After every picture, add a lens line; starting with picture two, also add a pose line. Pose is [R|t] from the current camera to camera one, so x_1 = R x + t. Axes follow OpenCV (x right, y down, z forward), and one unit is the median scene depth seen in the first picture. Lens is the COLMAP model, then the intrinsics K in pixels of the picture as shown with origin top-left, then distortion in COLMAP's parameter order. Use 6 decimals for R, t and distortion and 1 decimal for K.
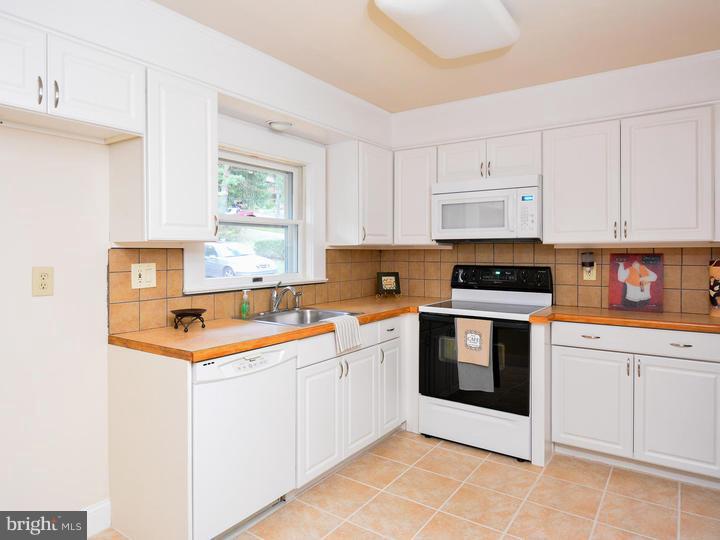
lens RADIAL K [[460.1, 0, 354.0], [0, 460.1, 258.4], [0, 0, 1]] dist [0.015889, -0.002181]
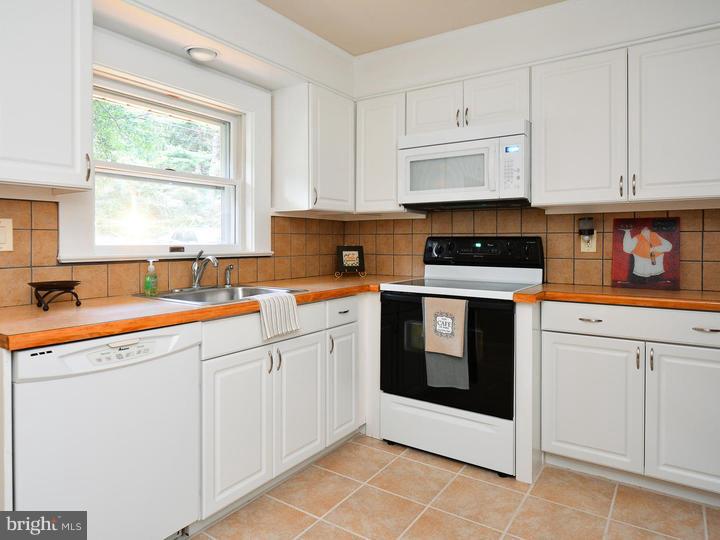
lens RADIAL K [[460.1, 0, 354.5], [0, 460.1, 248.5], [0, 0, 1]] dist [0.015889, -0.002181]
pose [[0.999984, 0.001657, 0.005397, 0.097876], [-0.001638, 0.999992, -0.003609, 0.047909], [-0.005403, 0.003600, 0.999979, 0.197747]]
